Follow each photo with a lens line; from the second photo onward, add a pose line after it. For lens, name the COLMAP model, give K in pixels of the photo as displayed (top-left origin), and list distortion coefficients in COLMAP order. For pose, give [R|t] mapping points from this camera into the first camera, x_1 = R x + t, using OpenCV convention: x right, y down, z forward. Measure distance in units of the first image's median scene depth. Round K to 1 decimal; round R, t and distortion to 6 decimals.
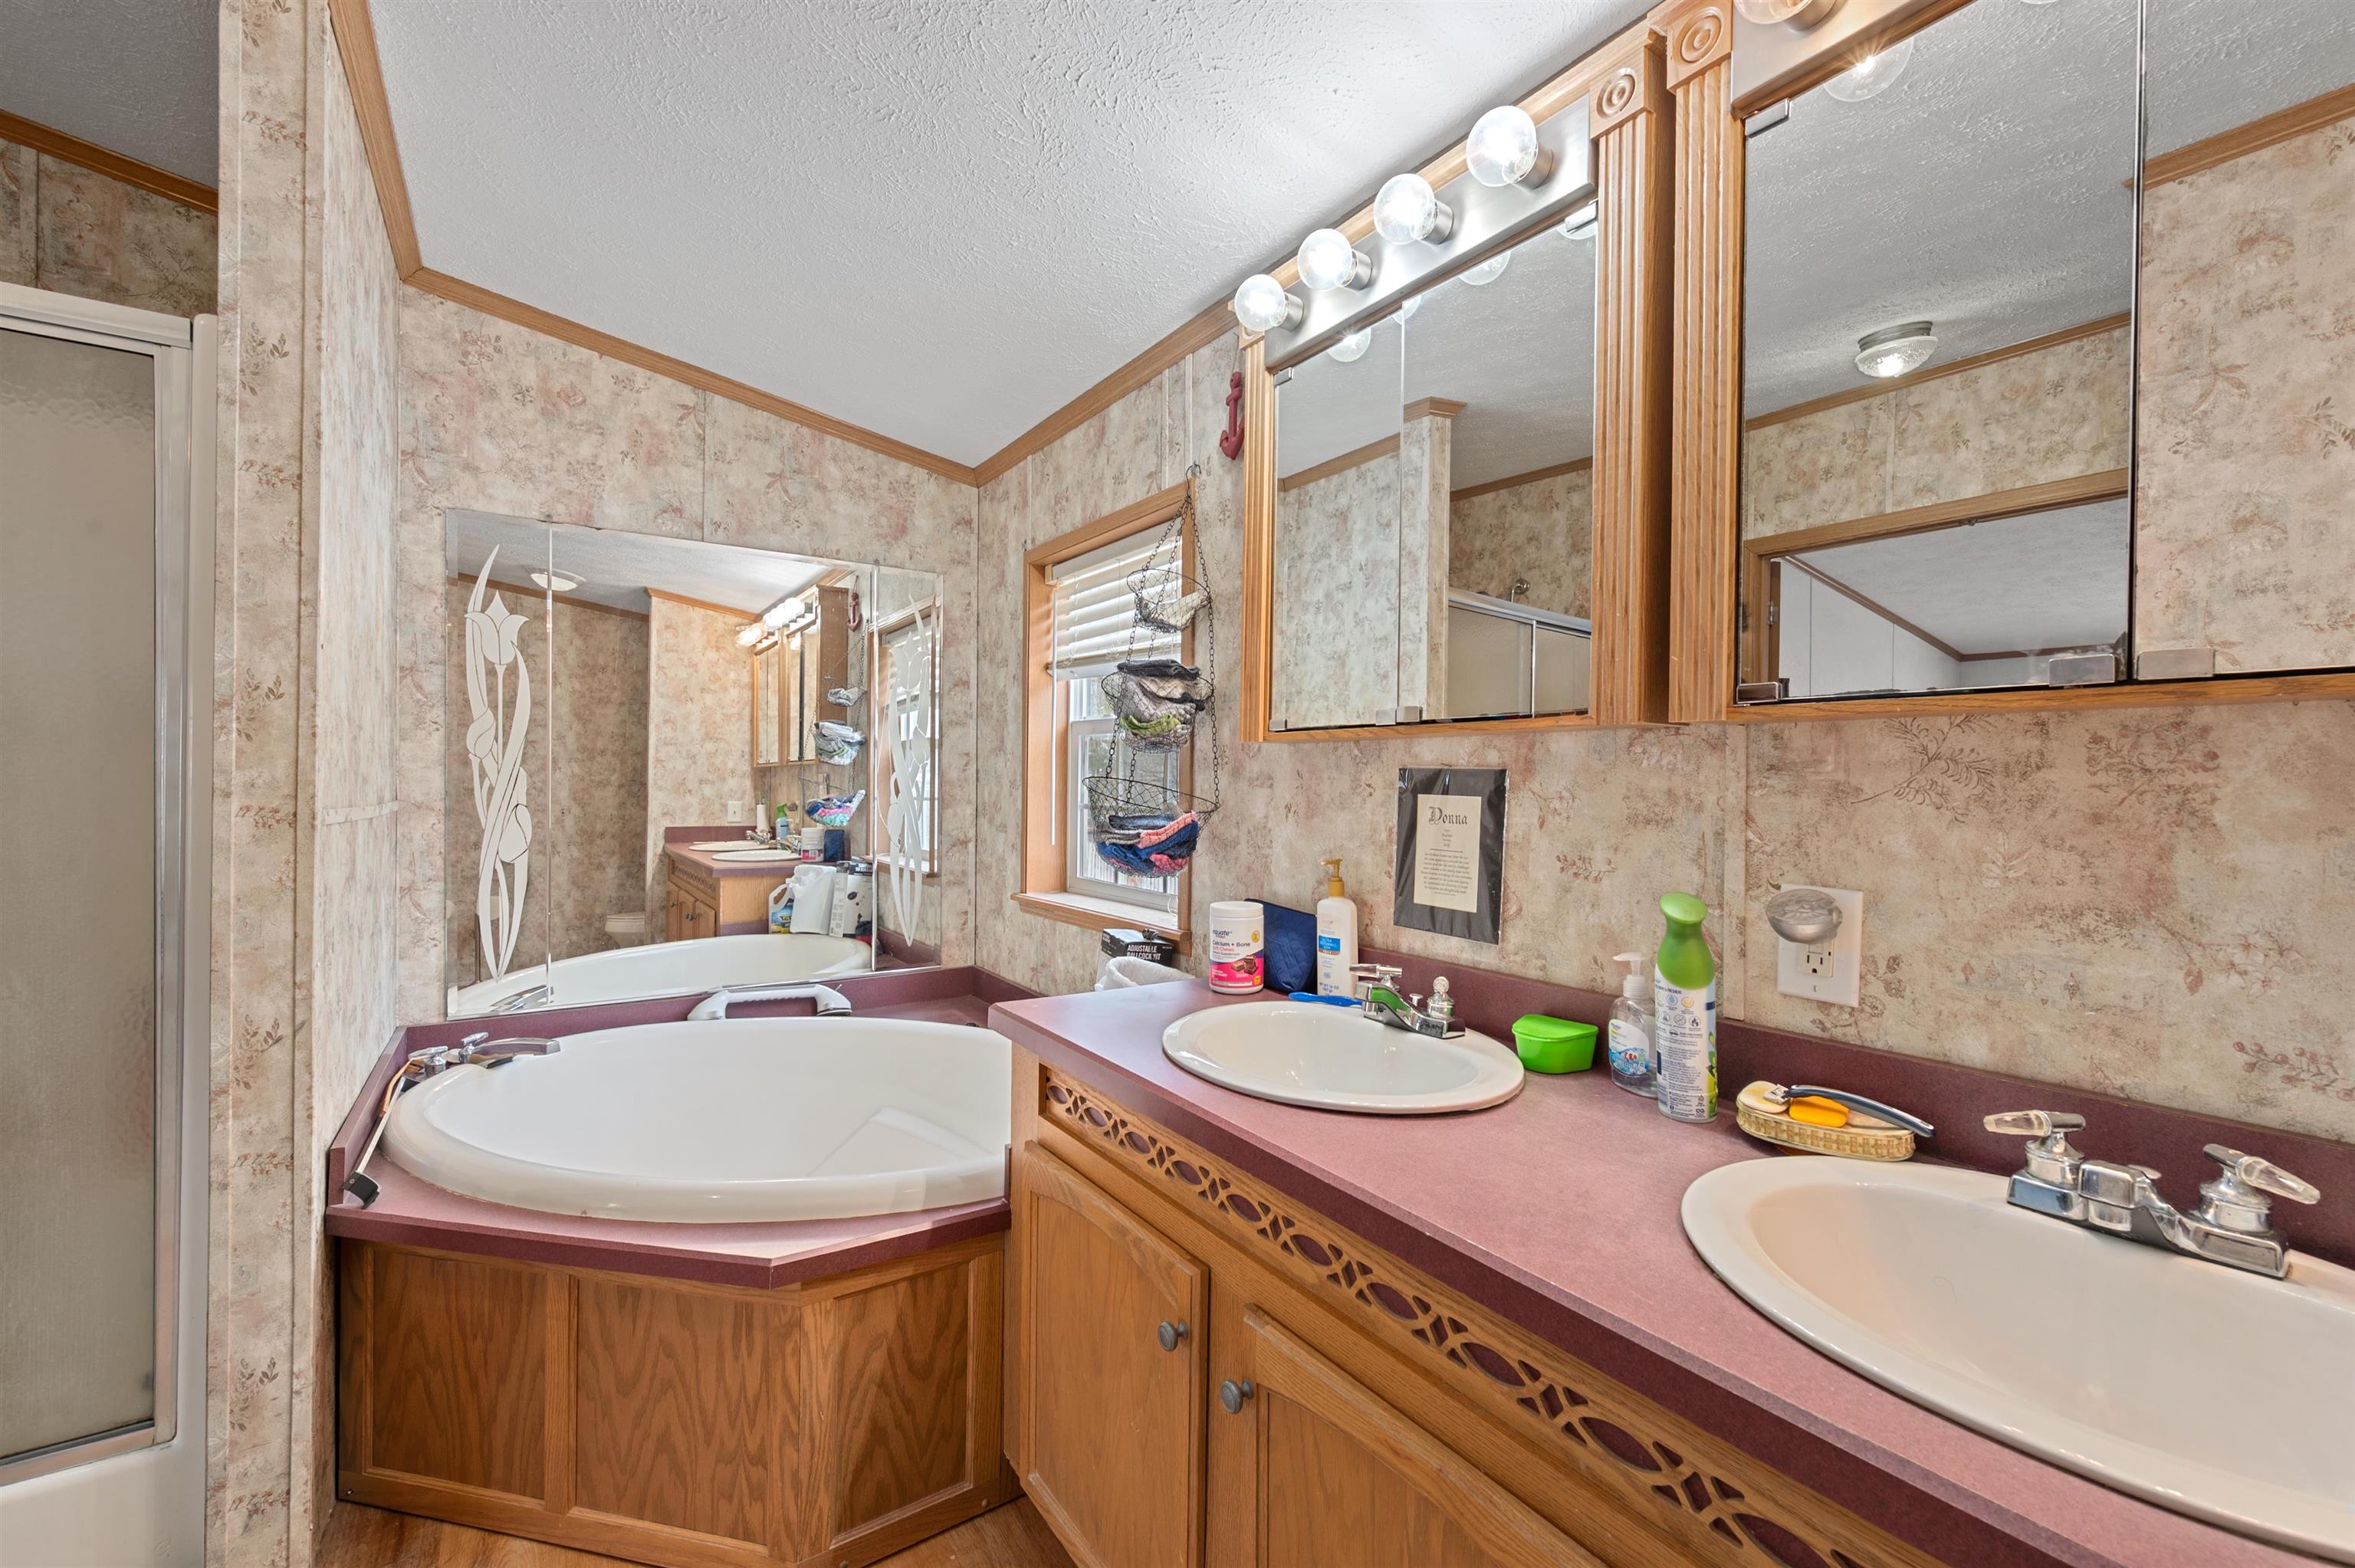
lens RADIAL K [[965.9, 0, 1174.5], [0, 965.9, 787.5], [0, 0, 1]] dist [0.001245, -0.000243]
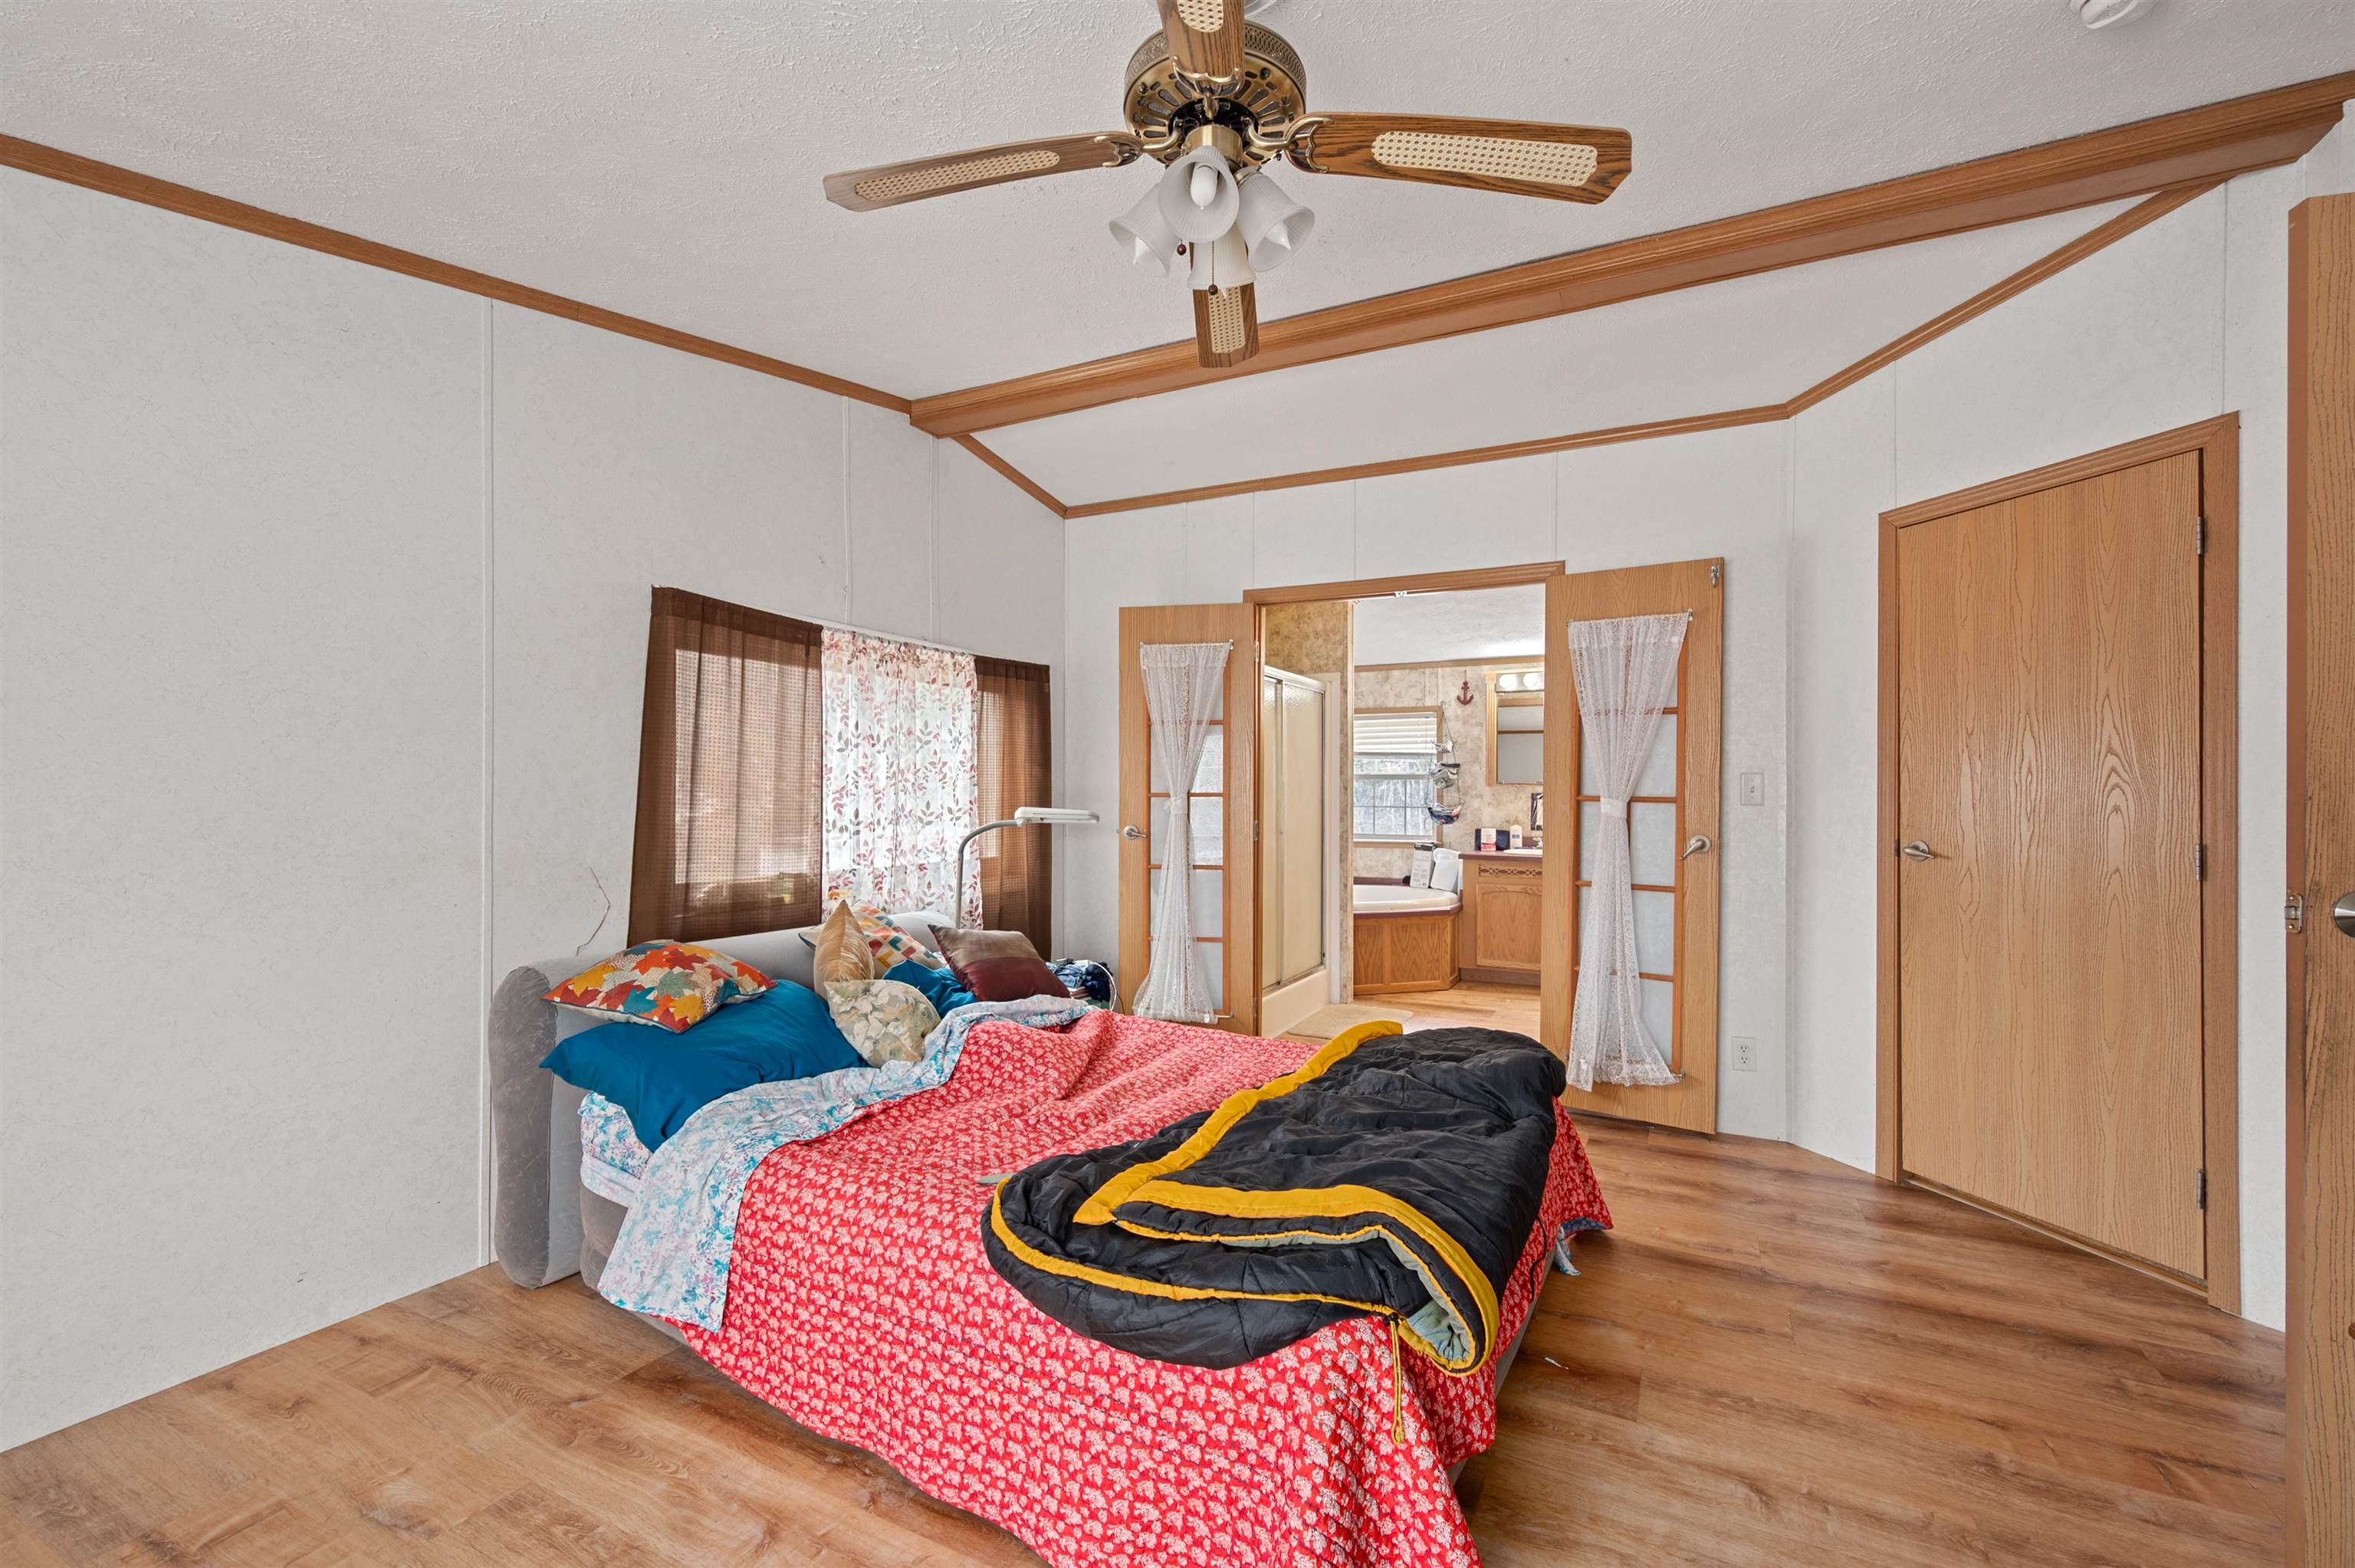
lens RADIAL K [[1028.7, 0, 1183.5], [0, 1028.7, 791.2], [0, 0, 1]] dist [-0.002152, -0.000128]
pose [[0.866699, -0.005358, 0.498802, -3.563381], [0.010766, 0.999910, -0.007967, -0.009938], [-0.498715, 0.012275, 0.866679, -2.286135]]
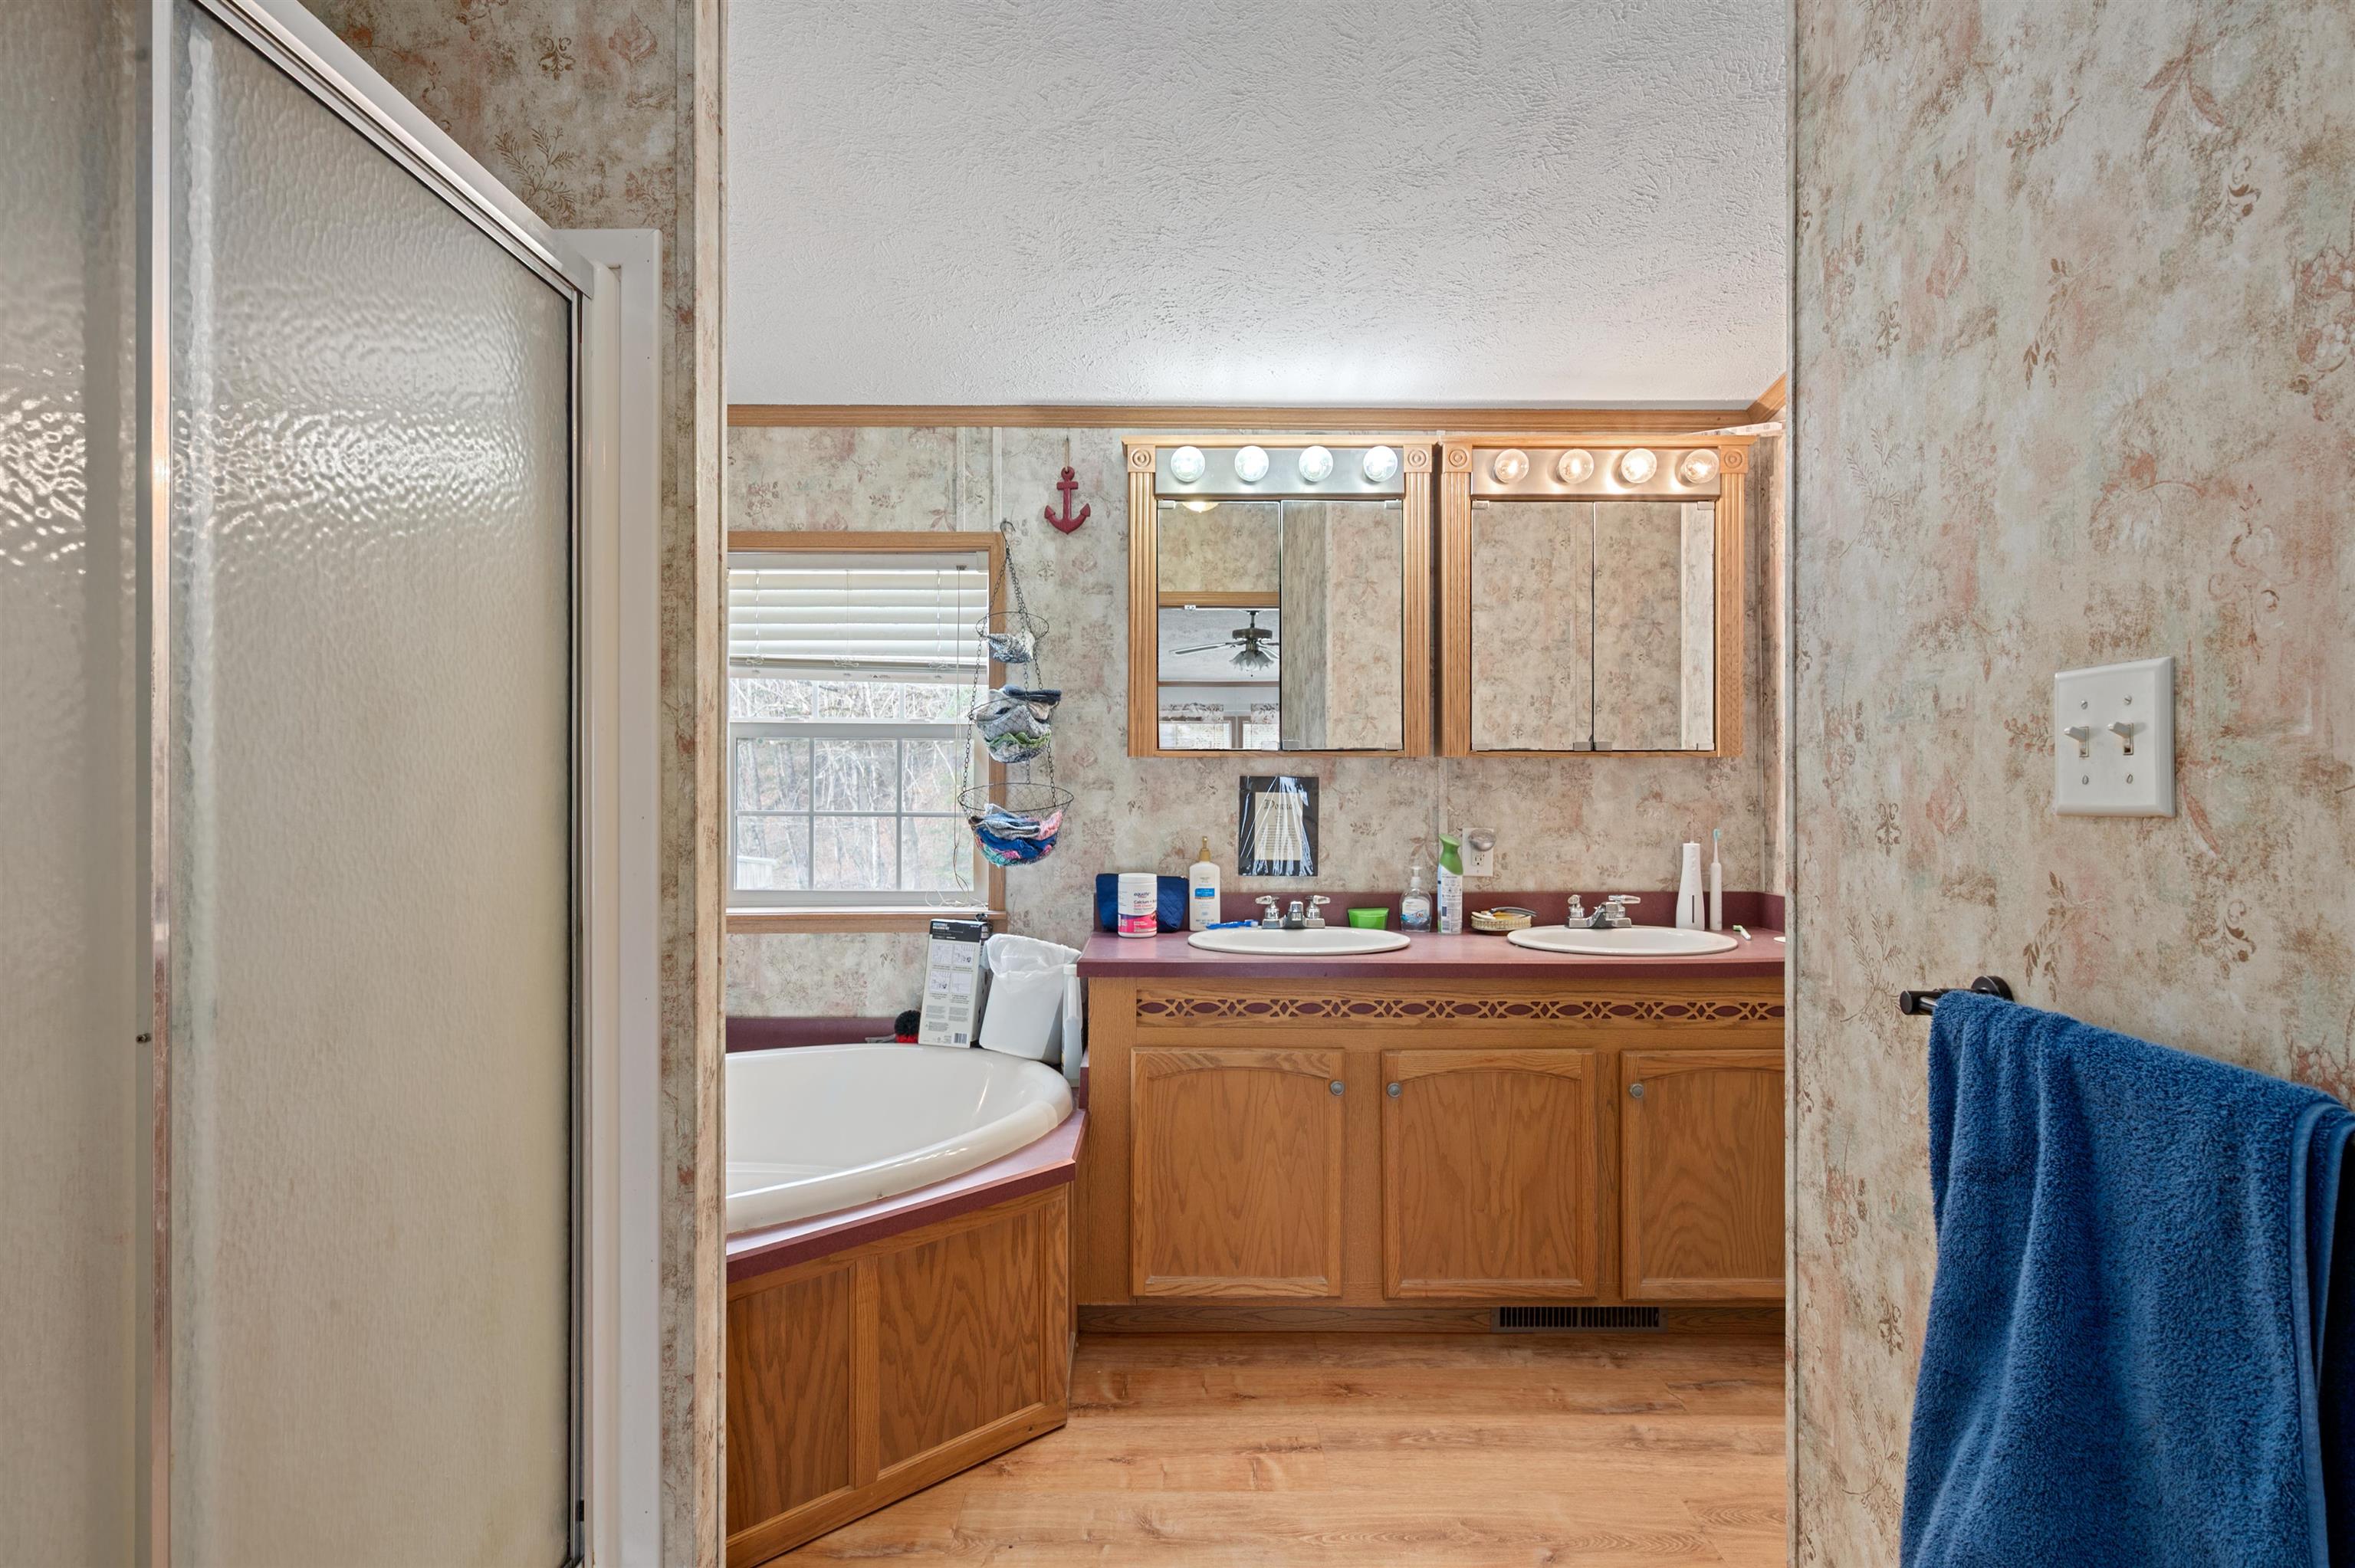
lens RADIAL K [[1236.7, 0, 1183.3], [0, 1236.7, 797.6], [0, 0, 1]] dist [-0.018574, 0.000201]
pose [[0.539859, -0.014207, 0.841635, -1.634505], [0.011001, 0.999891, 0.009821, -0.006098], [-0.841683, 0.003957, 0.539957, -0.013678]]
